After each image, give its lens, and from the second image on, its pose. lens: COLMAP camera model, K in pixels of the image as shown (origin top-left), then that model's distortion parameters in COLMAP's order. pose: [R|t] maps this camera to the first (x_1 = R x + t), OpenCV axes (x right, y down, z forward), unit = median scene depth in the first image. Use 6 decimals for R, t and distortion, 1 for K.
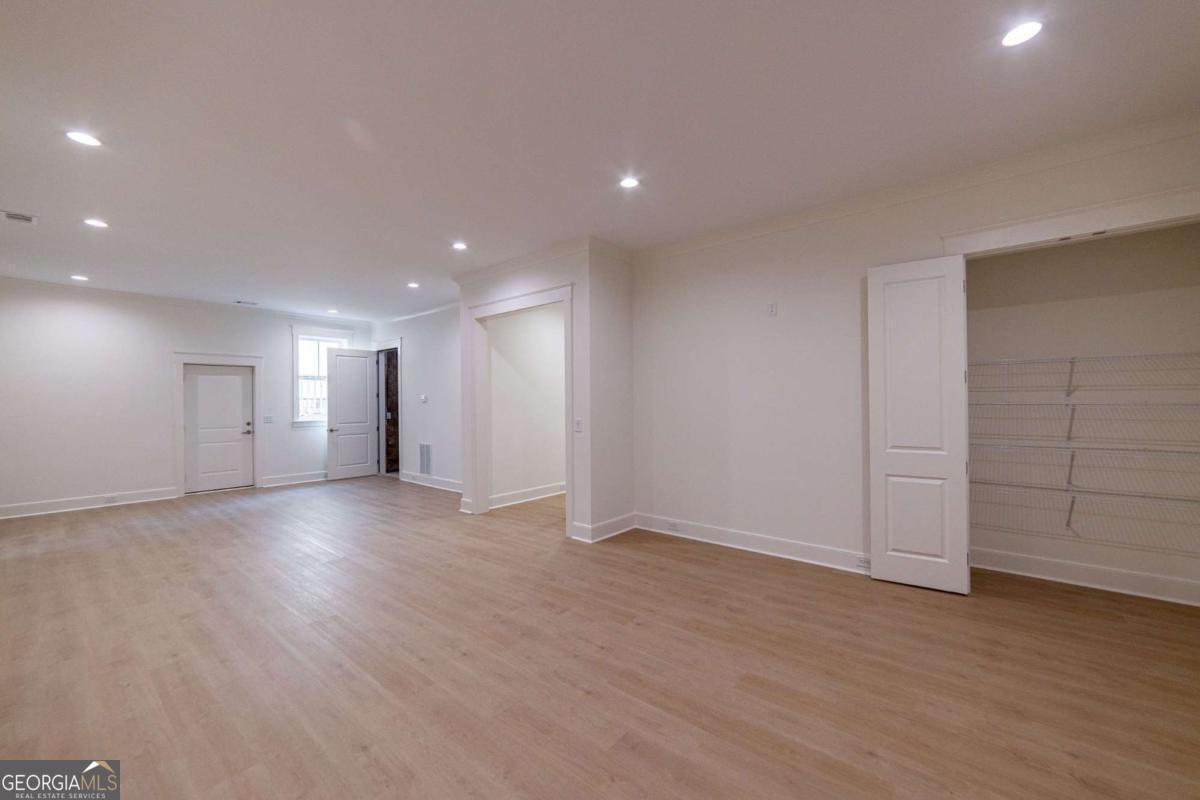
lens RADIAL K [[479.4, 0, 574.5], [0, 479.4, 402.3], [0, 0, 1]] dist [-0.001015, 0.000920]
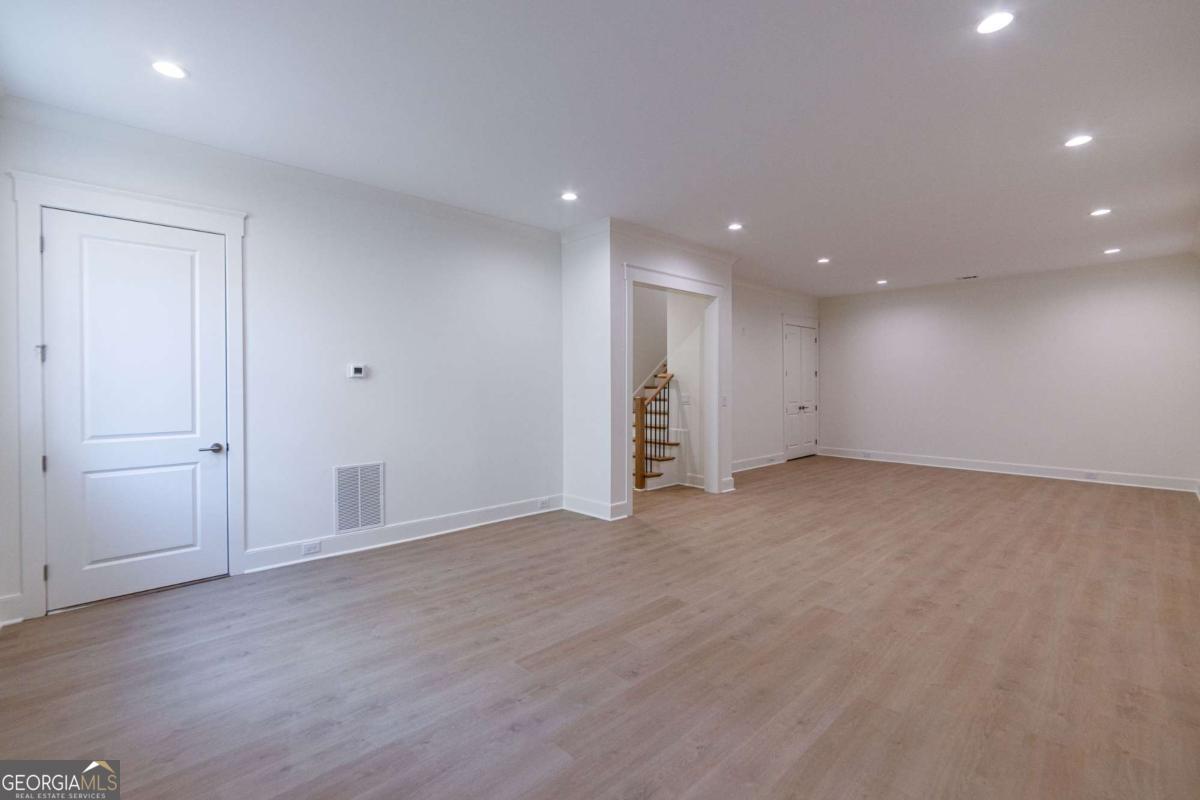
lens RADIAL K [[524.5, 0, 599.7], [0, 524.5, 385.1], [0, 0, 1]] dist [-0.053646, 0.020363]
pose [[0.102008, -0.002288, 0.994781, -1.240586], [-0.005373, 0.999981, 0.002851, 0.005409], [-0.994769, -0.005636, 0.101993, 1.069687]]
